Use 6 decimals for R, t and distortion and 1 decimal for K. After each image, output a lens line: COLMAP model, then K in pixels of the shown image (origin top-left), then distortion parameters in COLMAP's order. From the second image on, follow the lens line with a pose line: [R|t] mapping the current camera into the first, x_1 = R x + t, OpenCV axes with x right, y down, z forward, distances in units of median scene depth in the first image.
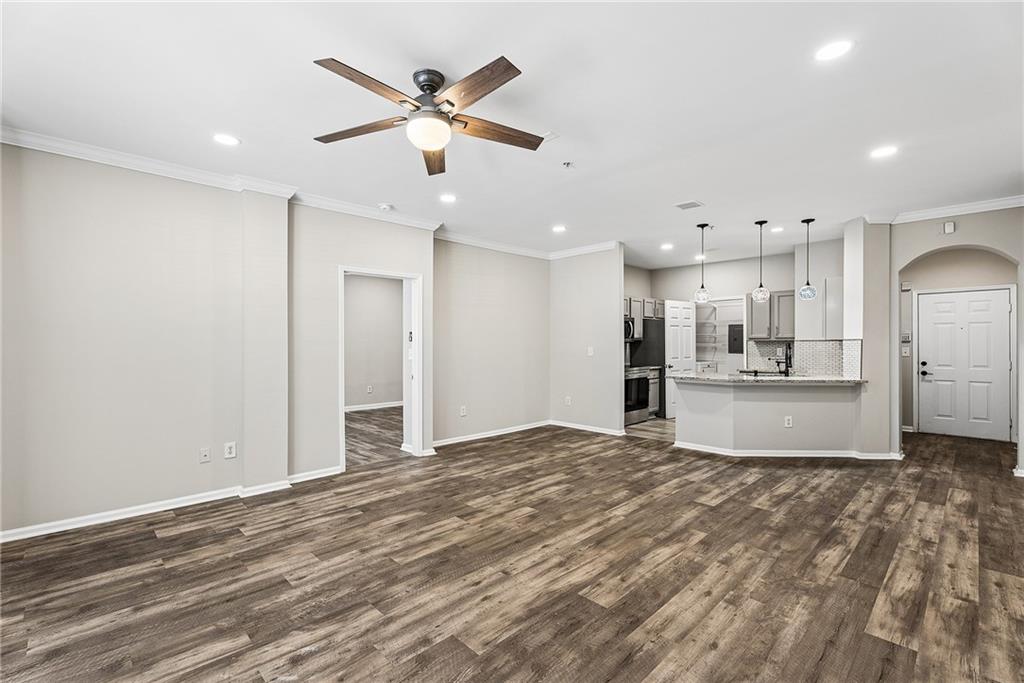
lens RADIAL K [[458.6, 0, 512.0], [0, 458.6, 341.5], [0, 0, 1]] dist [0.000997, 0.000350]
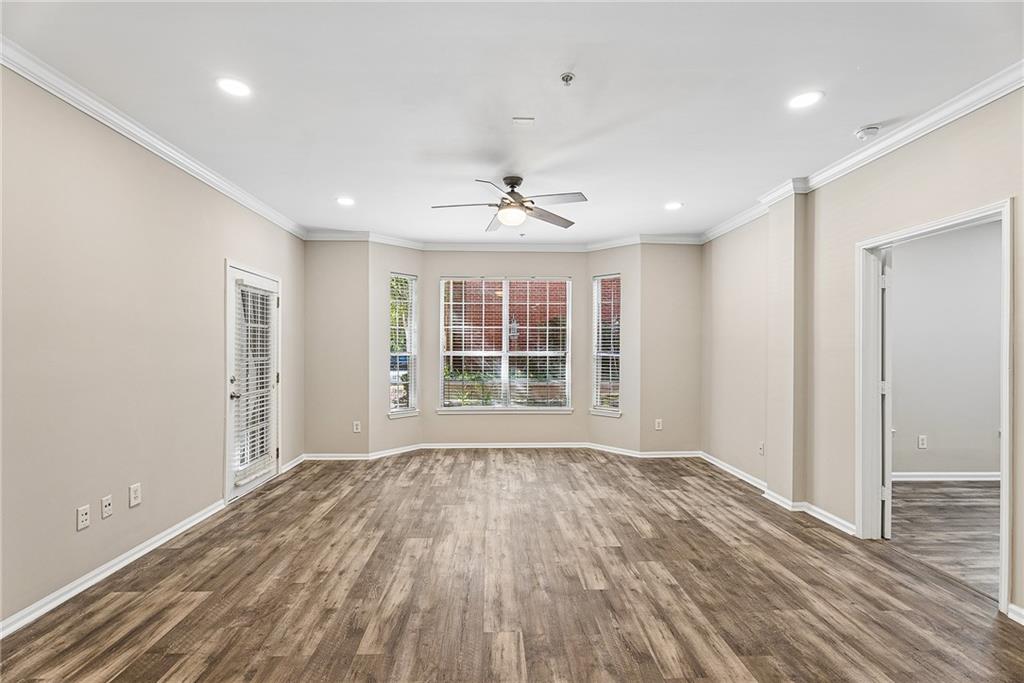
lens RADIAL K [[458.6, 0, 512.0], [0, 458.6, 341.5], [0, 0, 1]] dist [0.000997, 0.000350]
pose [[-0.671855, -0.014803, -0.740535, 0.699837], [-0.002907, 0.999845, -0.017349, -0.003530], [0.740677, -0.009504, -0.671794, 1.465744]]
